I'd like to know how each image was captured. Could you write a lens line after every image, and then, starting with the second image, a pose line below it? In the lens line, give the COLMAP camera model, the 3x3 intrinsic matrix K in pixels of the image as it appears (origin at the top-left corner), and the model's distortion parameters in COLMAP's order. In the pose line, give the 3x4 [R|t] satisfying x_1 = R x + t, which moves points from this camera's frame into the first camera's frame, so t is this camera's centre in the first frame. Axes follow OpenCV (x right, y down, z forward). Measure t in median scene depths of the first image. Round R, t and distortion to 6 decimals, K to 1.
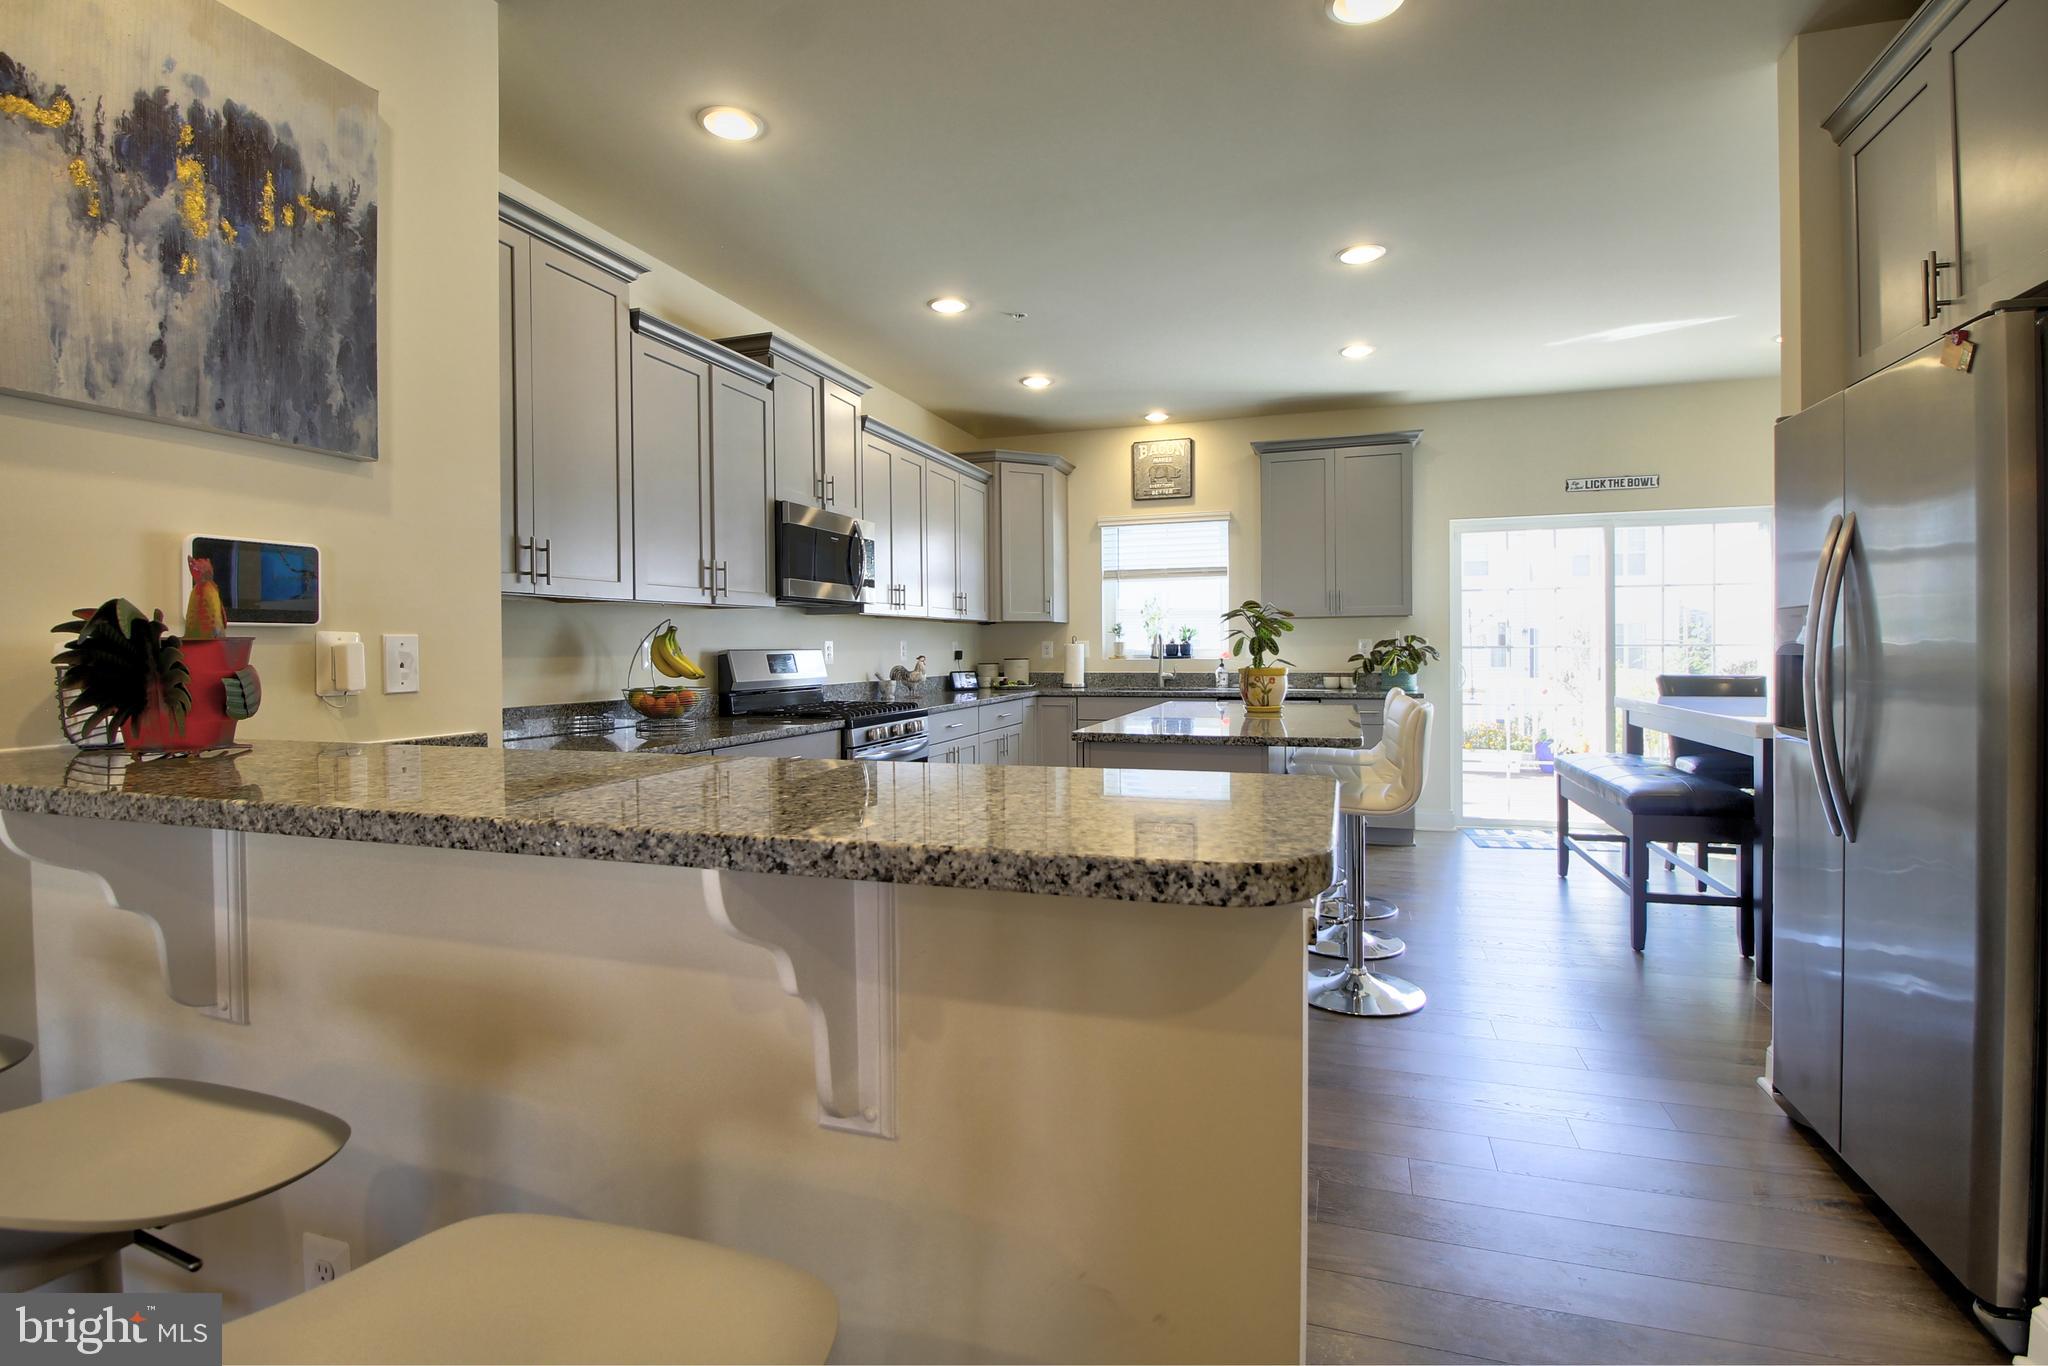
lens RADIAL K [[961.4, 0, 1027.3], [0, 961.4, 657.0], [0, 0, 1]] dist [-0.000760, -0.012250]
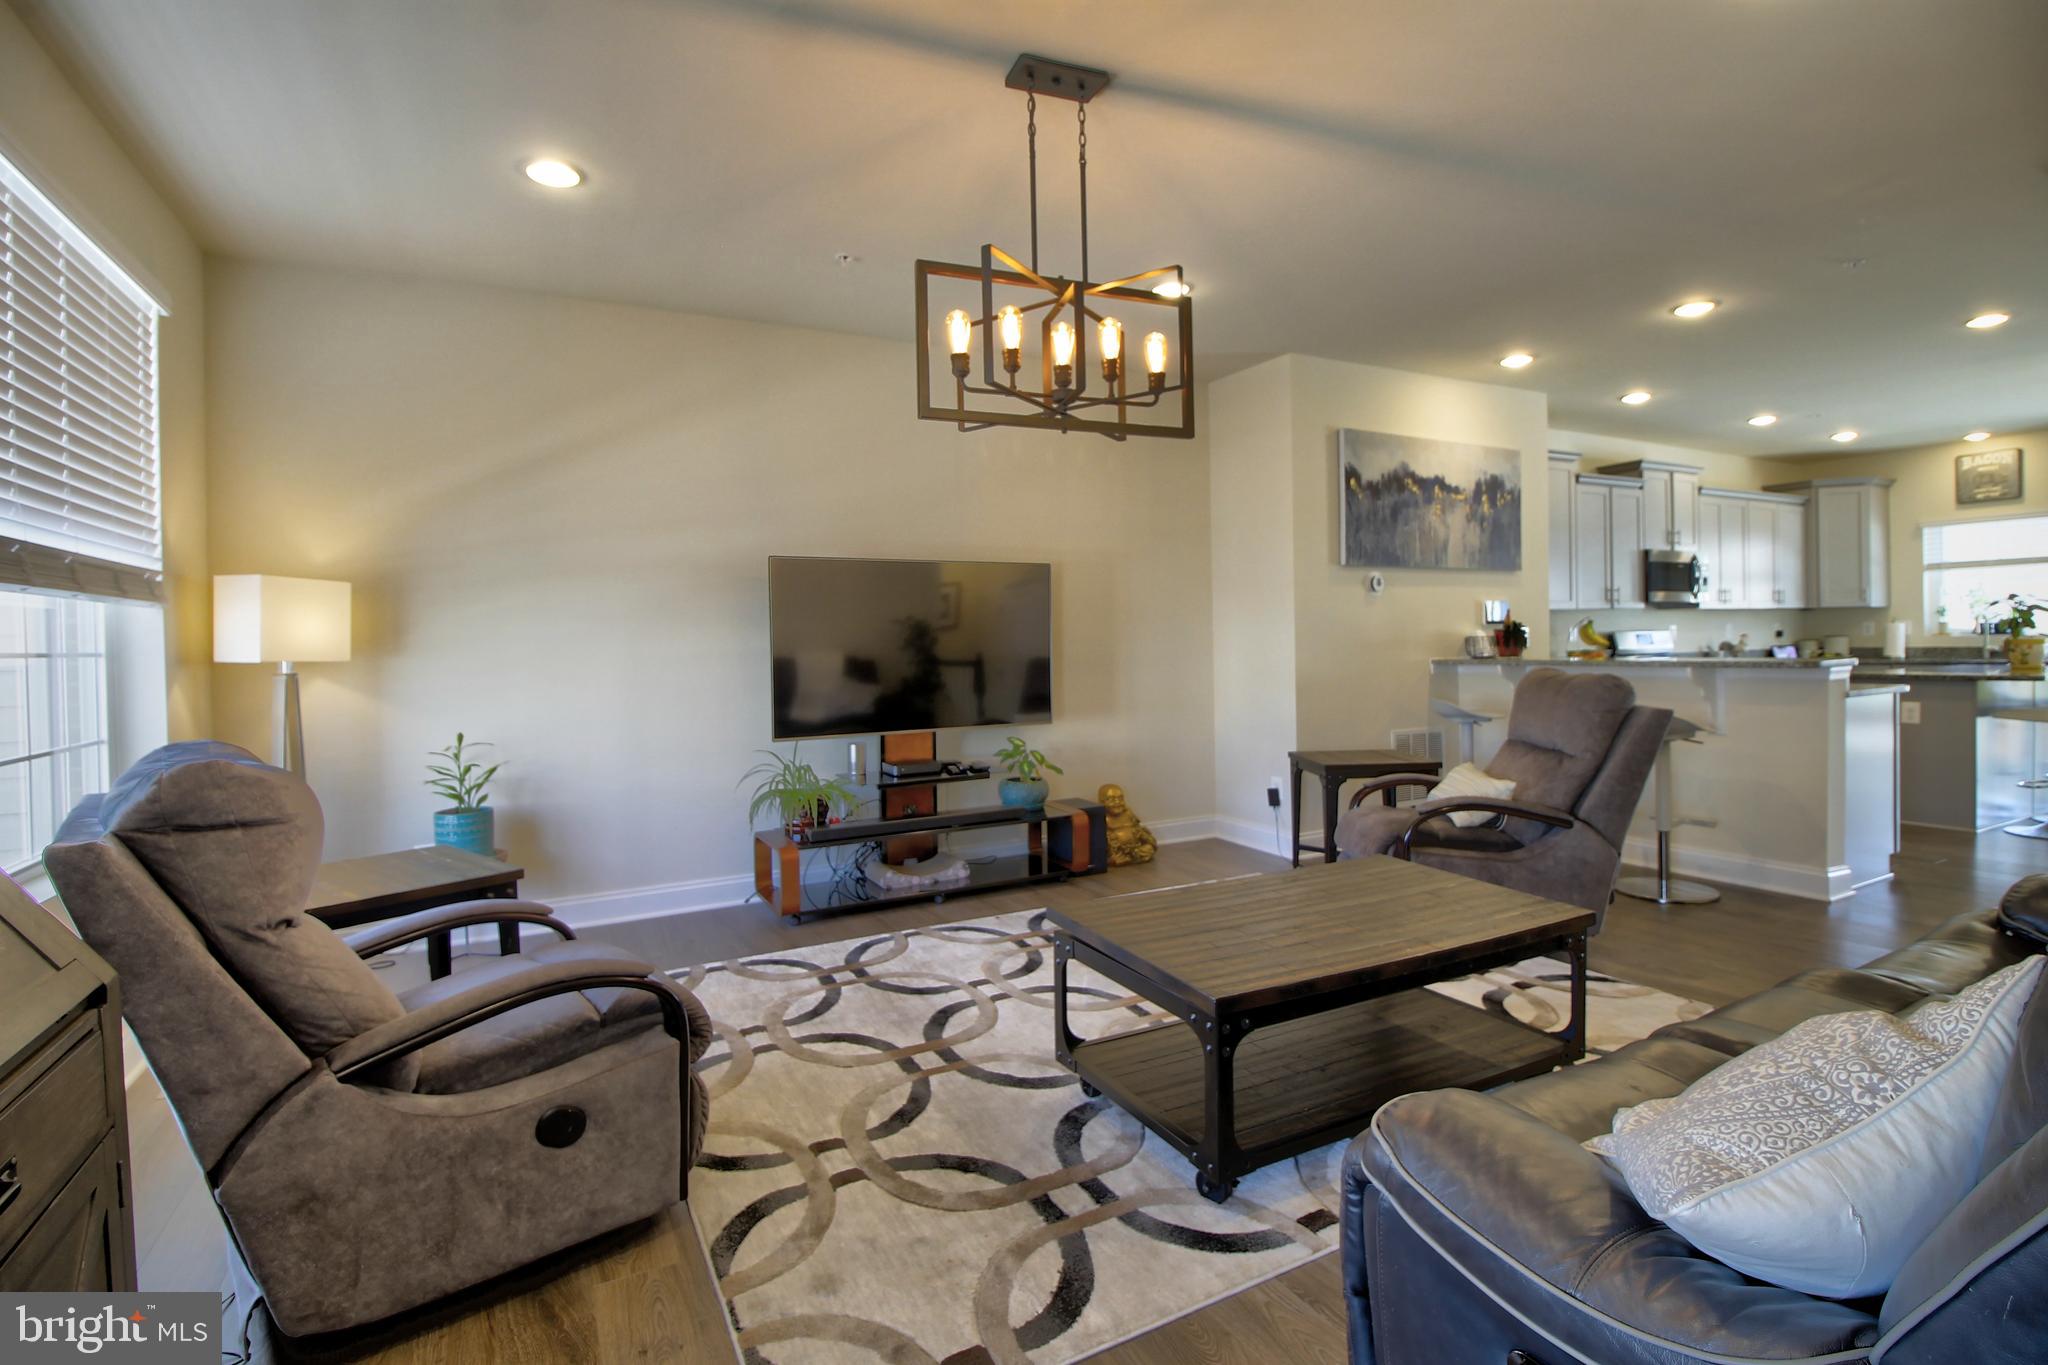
lens RADIAL K [[961.4, 0, 1027.3], [0, 961.4, 656.5], [0, 0, 1]] dist [-0.000760, -0.012250]
pose [[0.724434, 0.002402, -0.689340, 0.096438], [0.007211, 0.999913, 0.011062, 0.008103], [0.689307, -0.012985, 0.724353, -0.751634]]
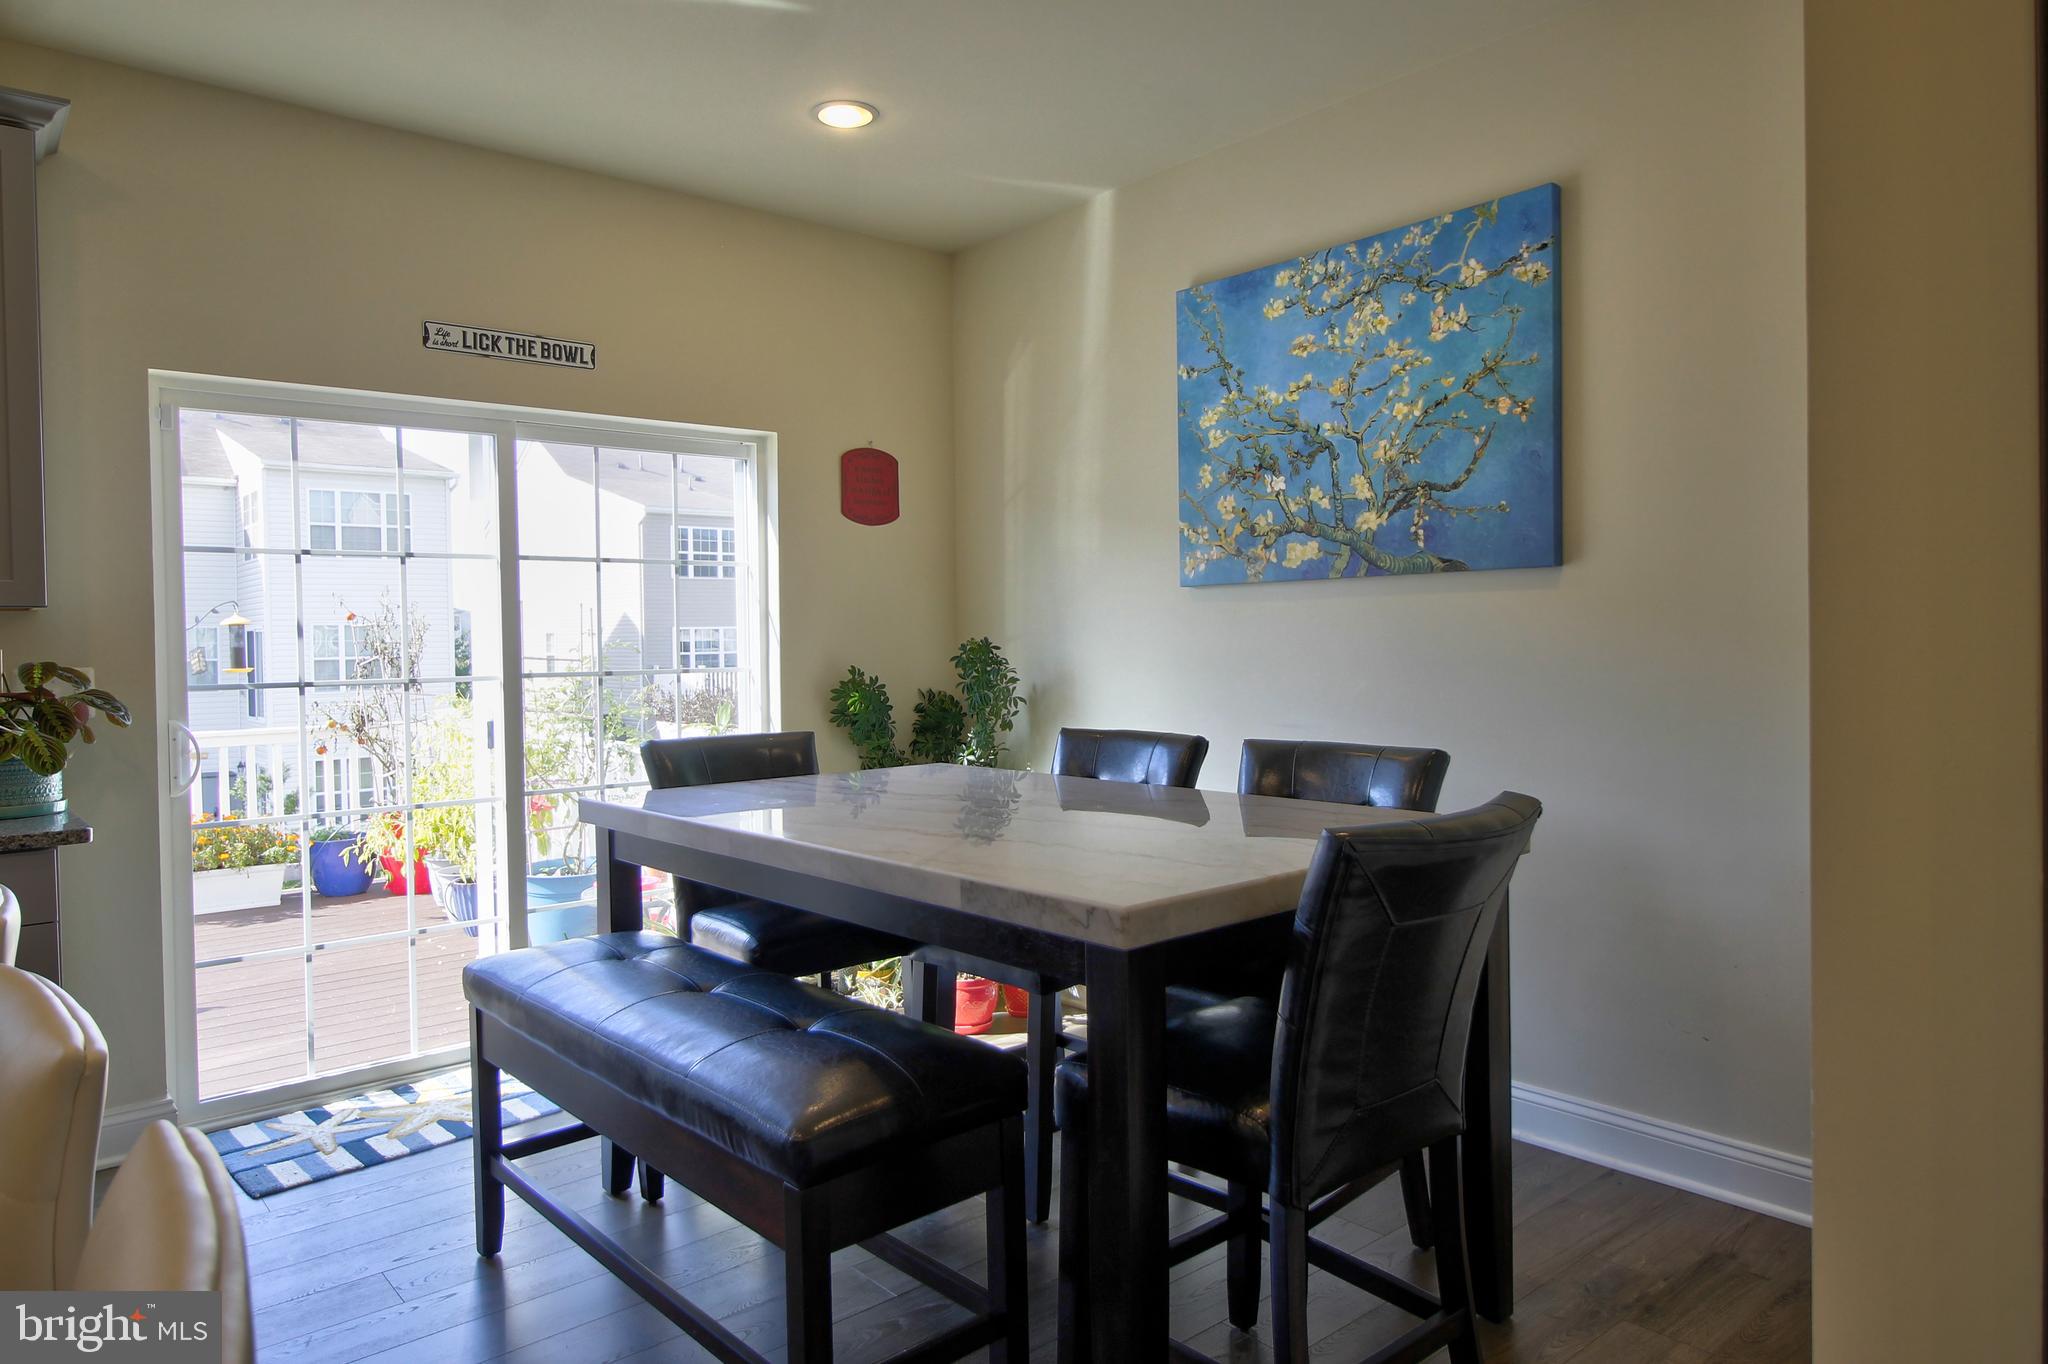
lens RADIAL K [[1315.4, 0, 1029.5], [0, 1315.4, 660.9], [0, 0, 1]] dist [0.001203, -0.000322]
pose [[0.517105, -0.015714, 0.855778, 0.163587], [0.019910, 0.999782, 0.006328, -0.019043], [-0.855690, 0.013766, 0.517305, 0.414532]]
